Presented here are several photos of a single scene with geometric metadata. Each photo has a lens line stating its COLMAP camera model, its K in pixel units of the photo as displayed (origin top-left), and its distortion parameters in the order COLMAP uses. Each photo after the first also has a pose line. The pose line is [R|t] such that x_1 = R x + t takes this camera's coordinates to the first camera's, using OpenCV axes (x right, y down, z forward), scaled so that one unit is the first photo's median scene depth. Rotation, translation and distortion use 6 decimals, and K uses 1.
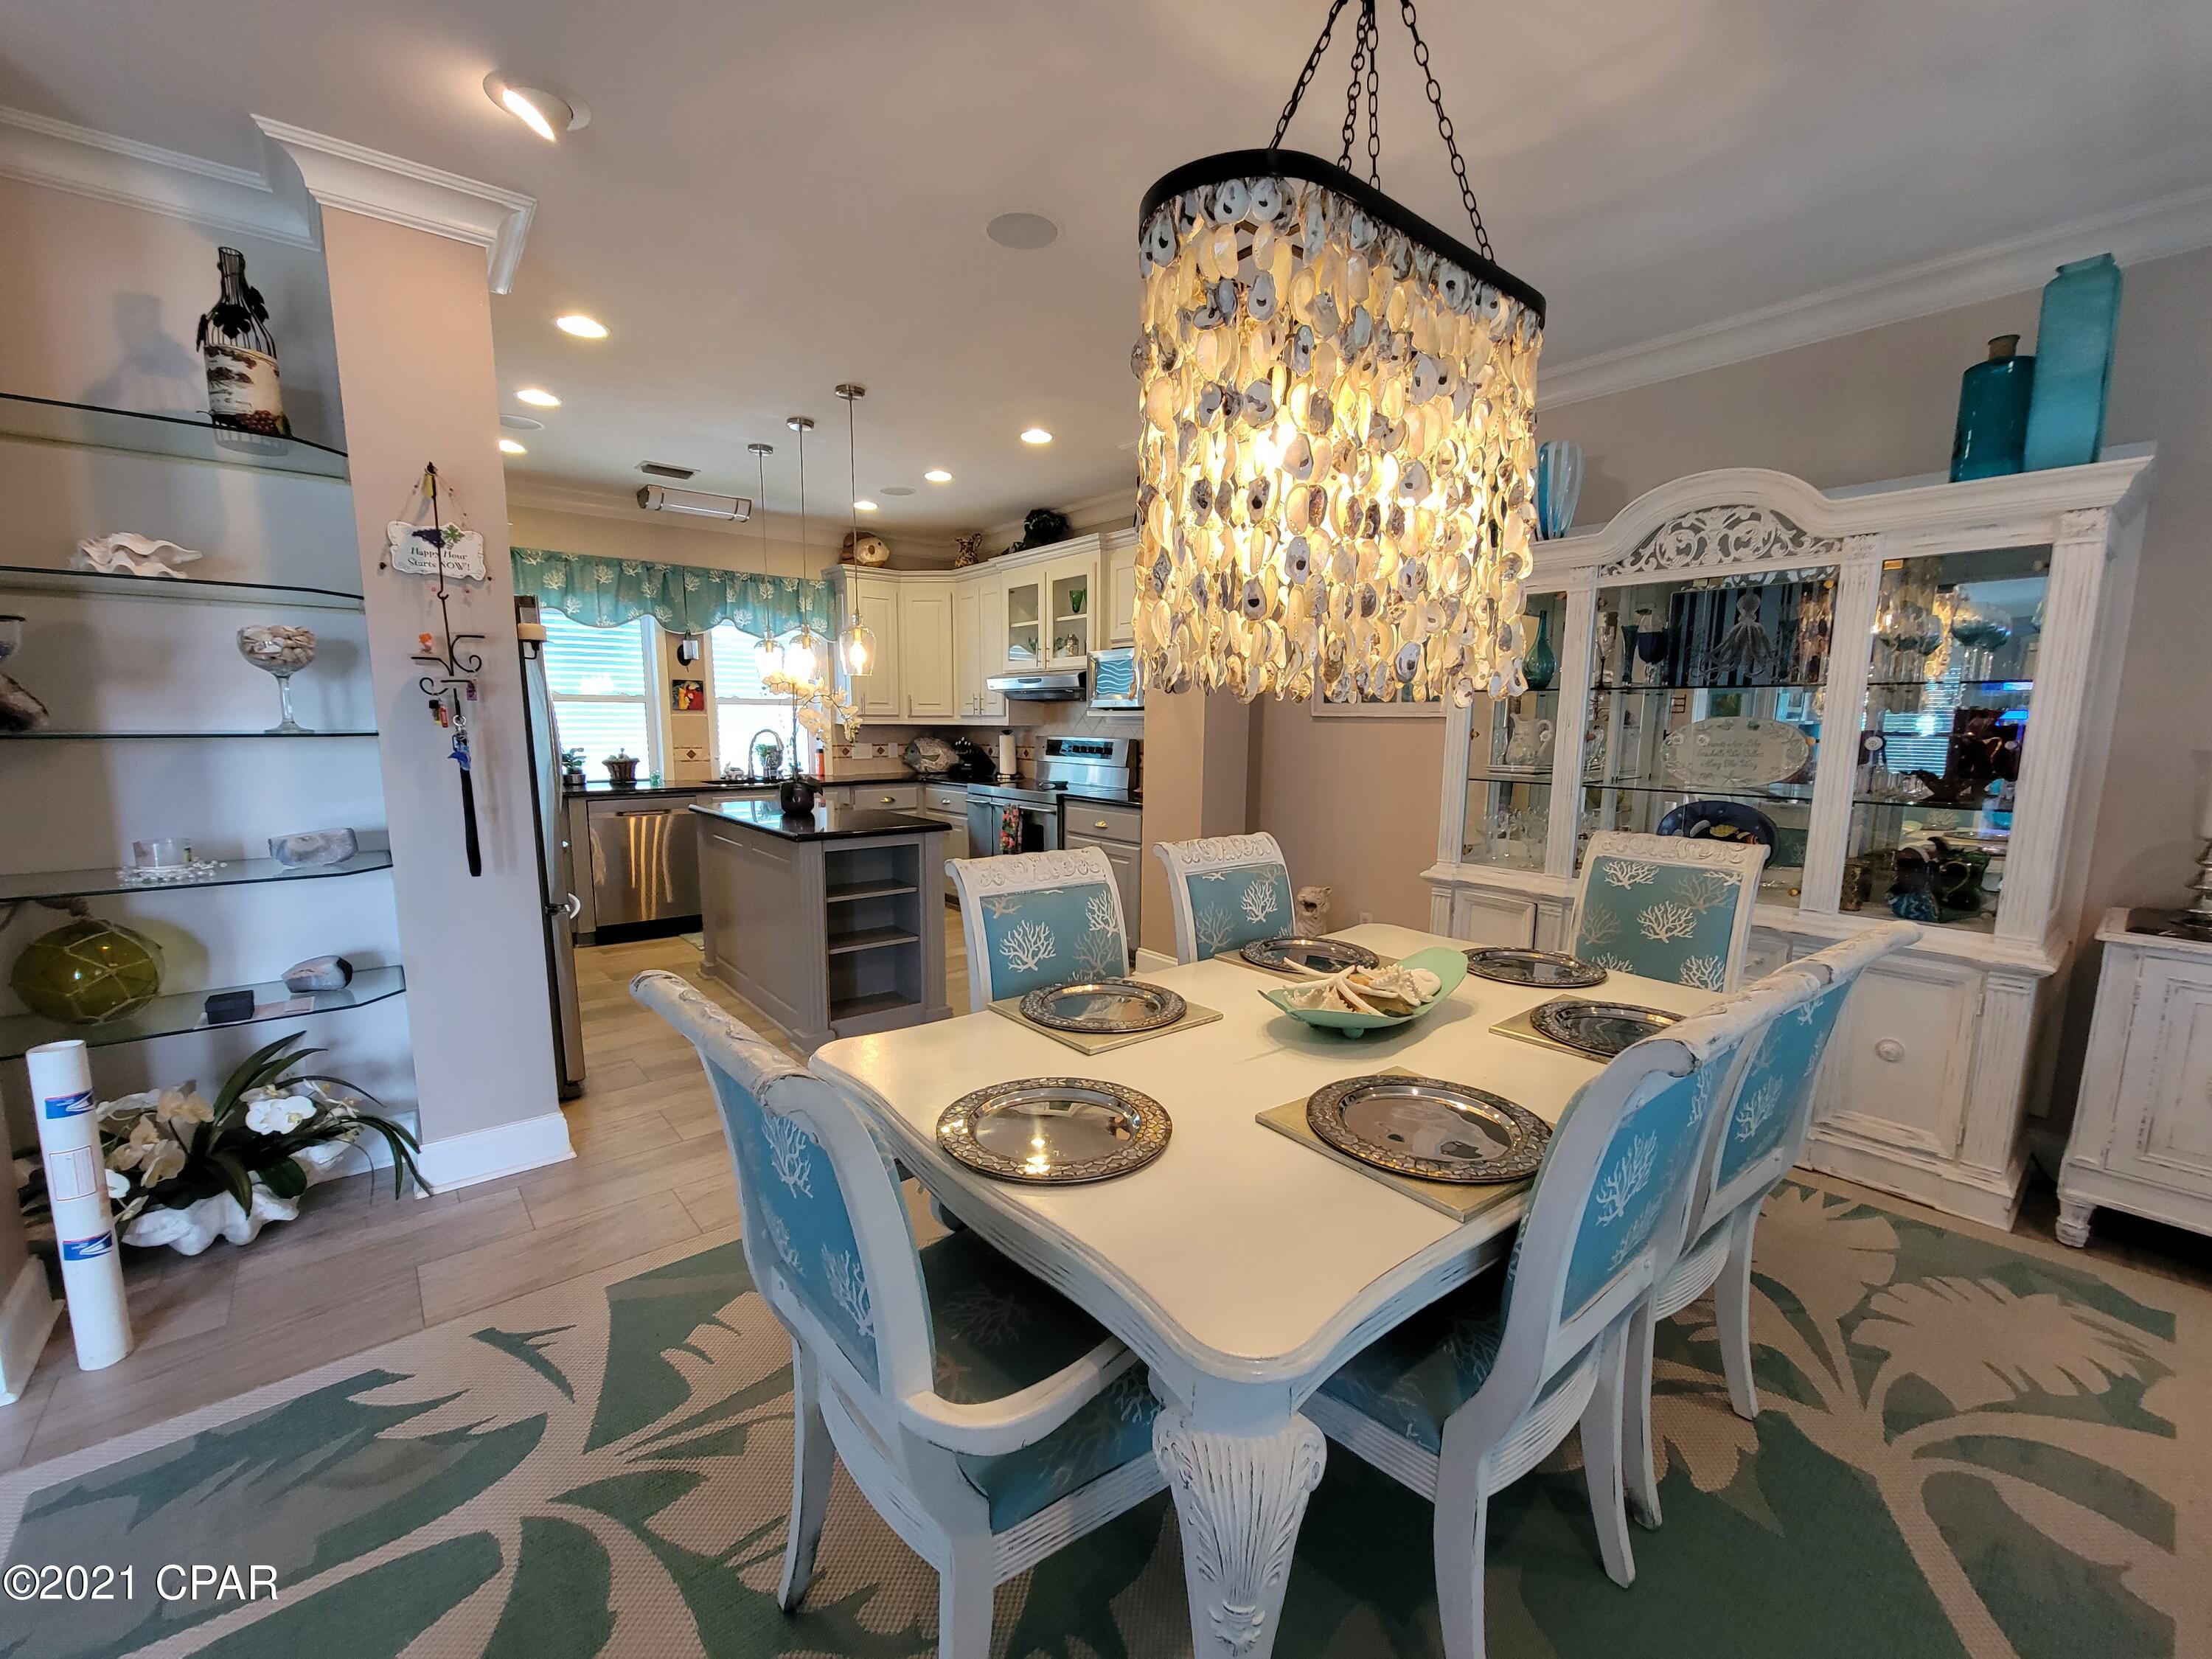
lens RADIAL K [[913.5, 0, 1105.0], [0, 913.5, 854.8], [0, 0, 1]] dist [-0.002050, -0.000660]
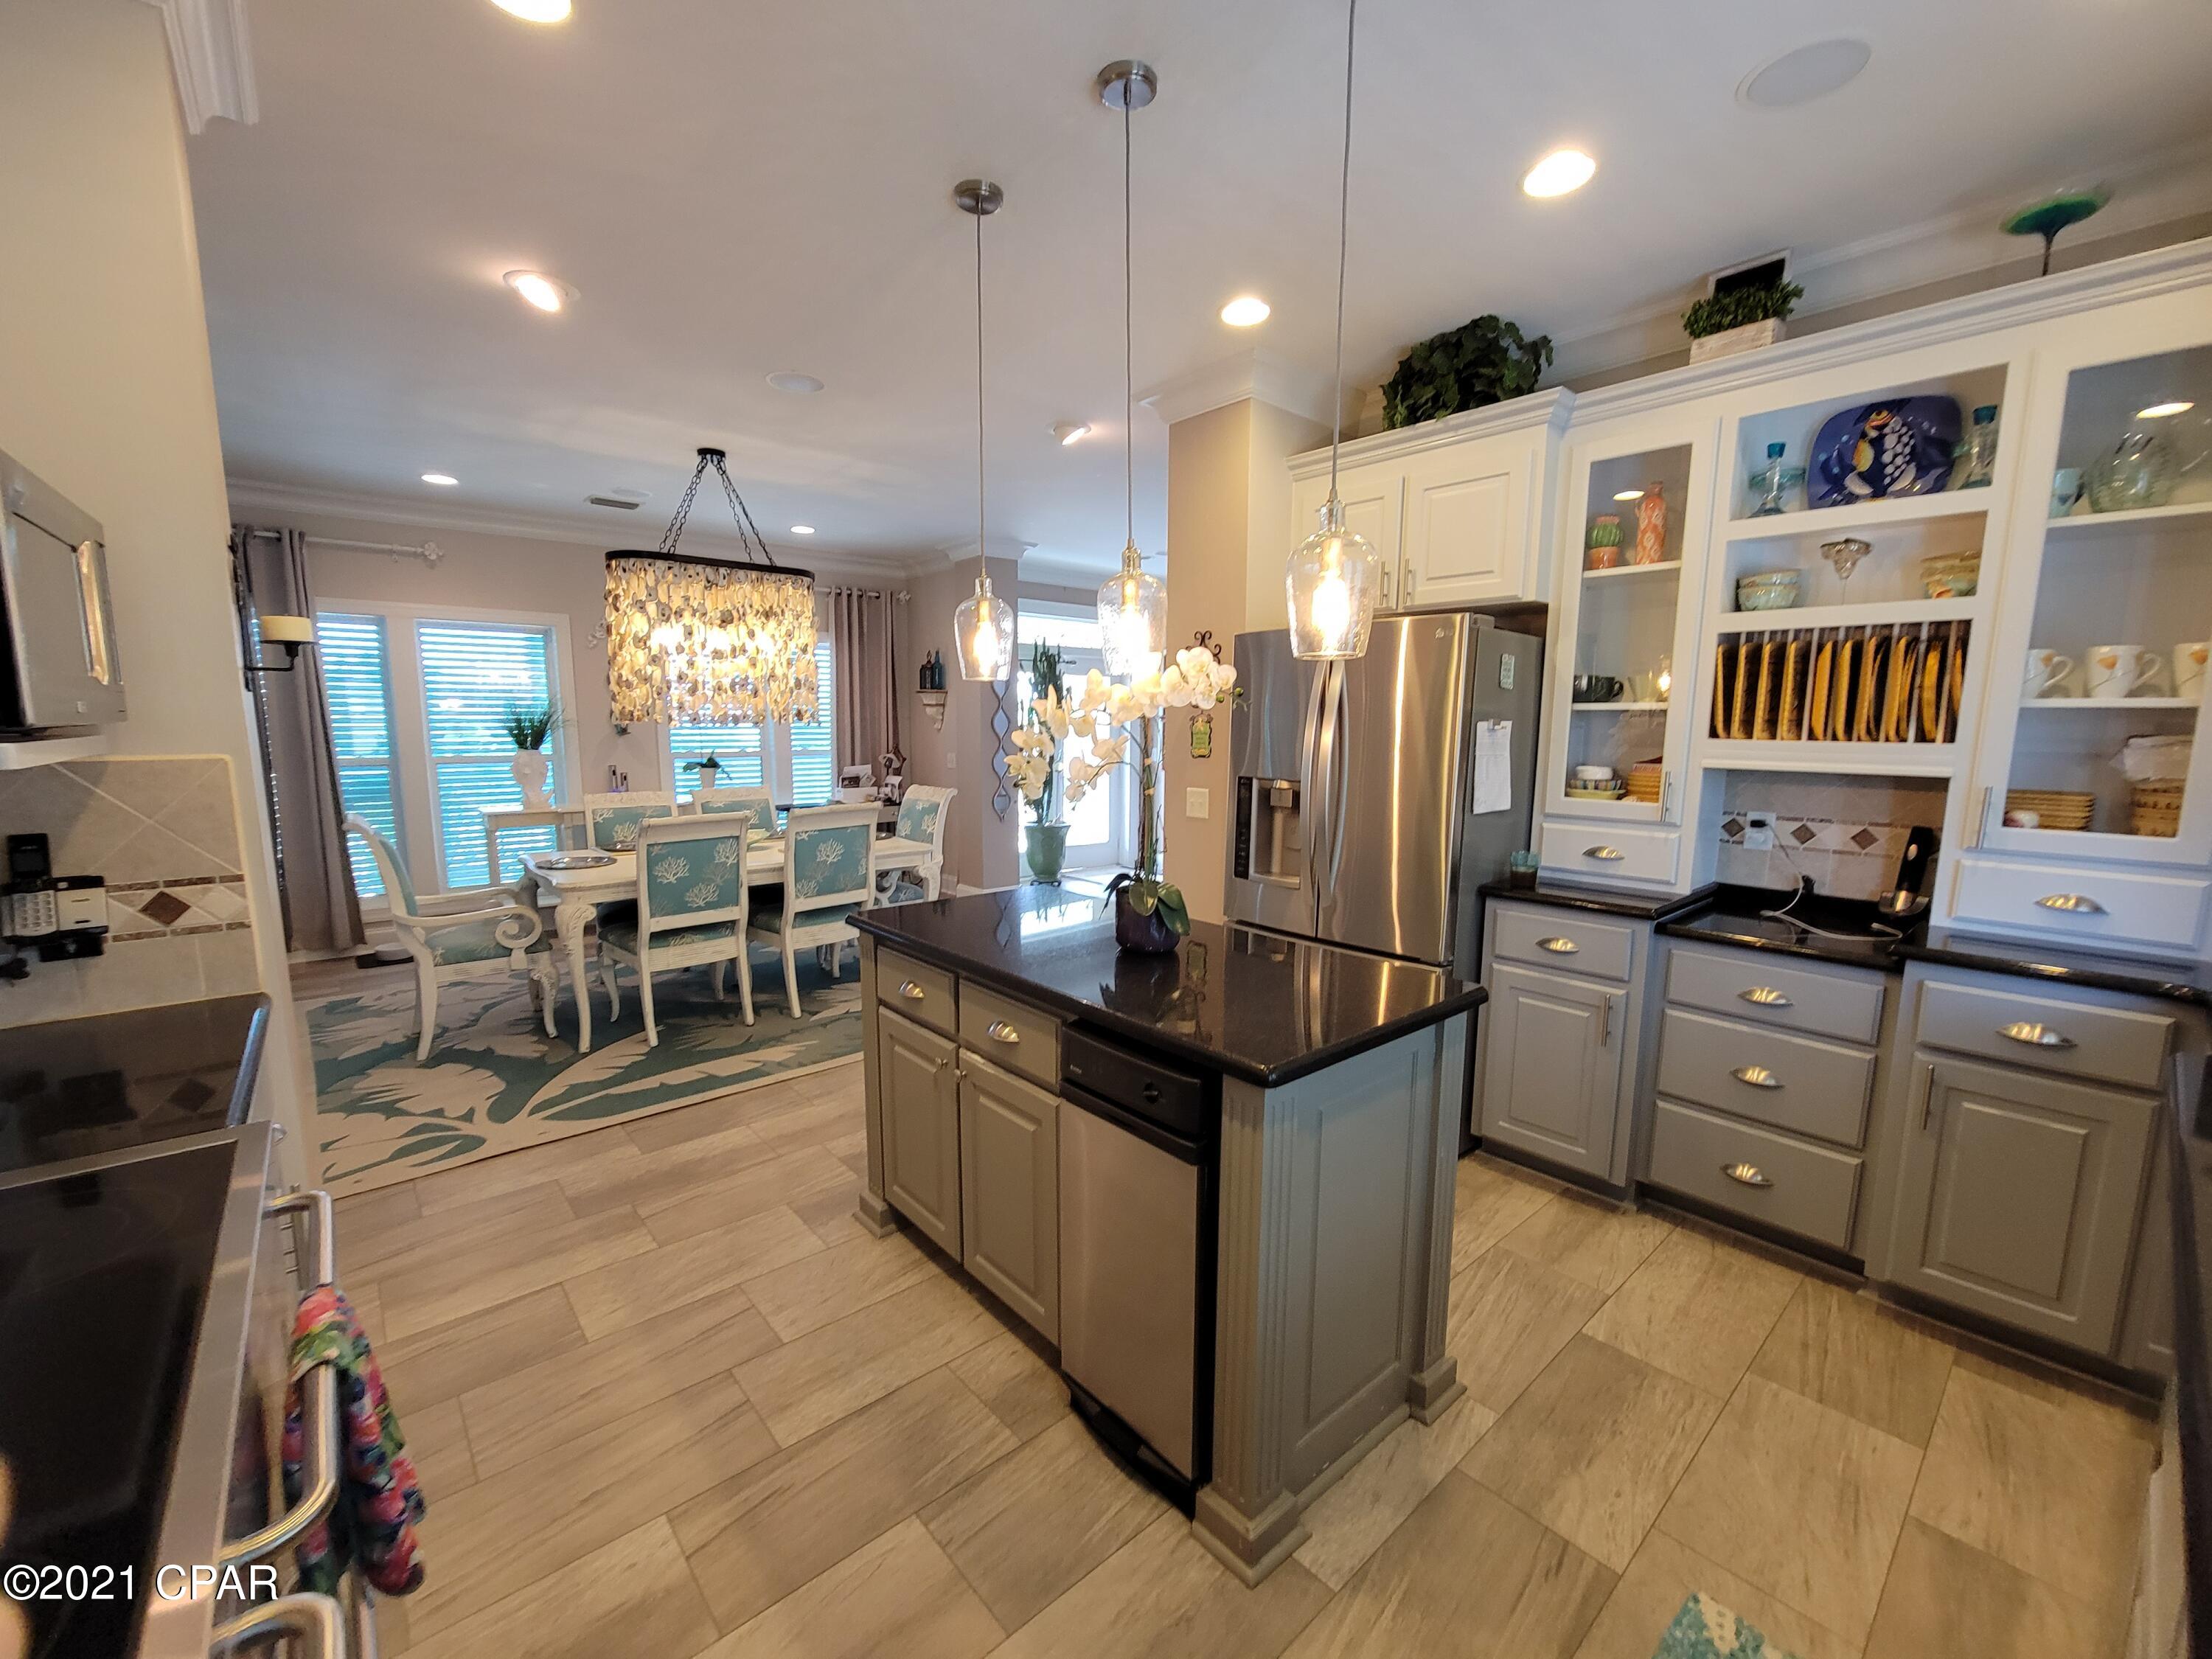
lens RADIAL K [[913.5, 0, 1105.0], [0, 913.5, 854.8], [0, 0, 1]] dist [-0.002050, -0.000660]
pose [[-0.999476, -0.007057, -0.031587, -0.476191], [-0.015871, 0.957411, 0.288293, -0.377505], [0.028207, 0.288644, -0.957021, 2.323567]]
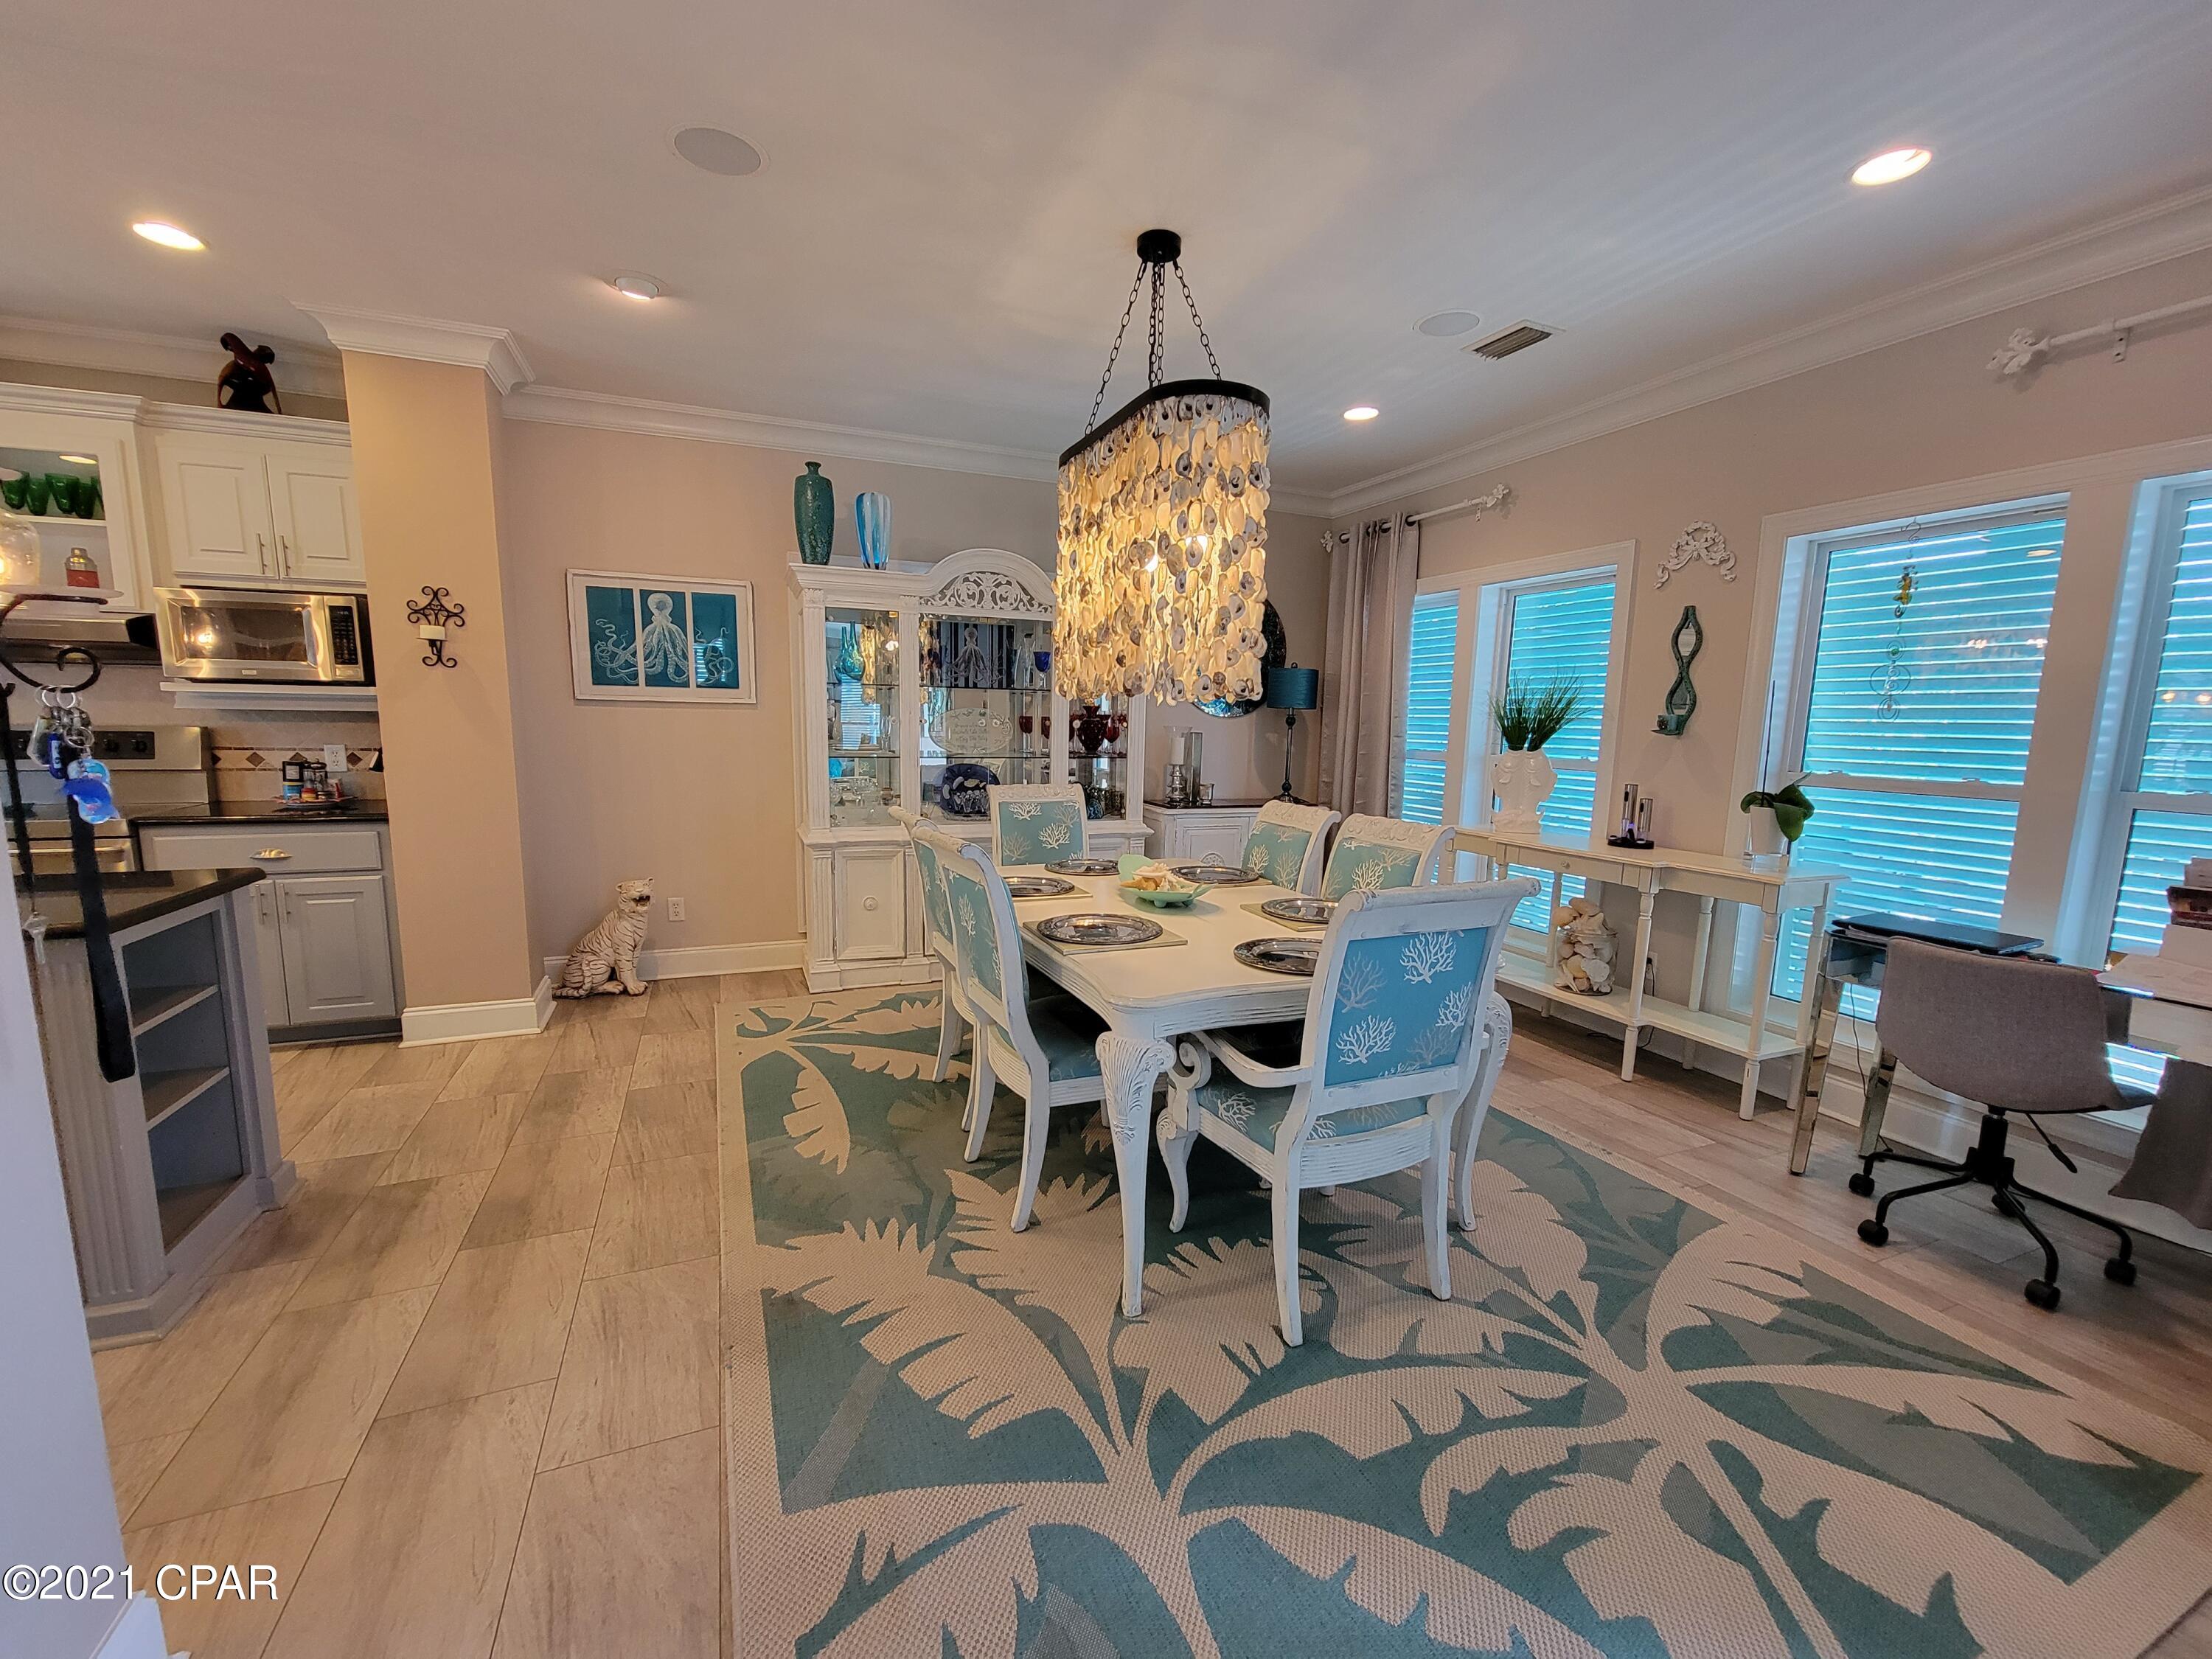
lens RADIAL K [[913.5, 0, 1105.0], [0, 913.5, 854.8], [0, 0, 1]] dist [-0.002050, -0.000660]
pose [[0.290092, -0.146335, 0.945744, -0.845200], [0.123188, 0.985728, 0.114736, -0.064645], [-0.949037, 0.083220, 0.303979, 0.398784]]
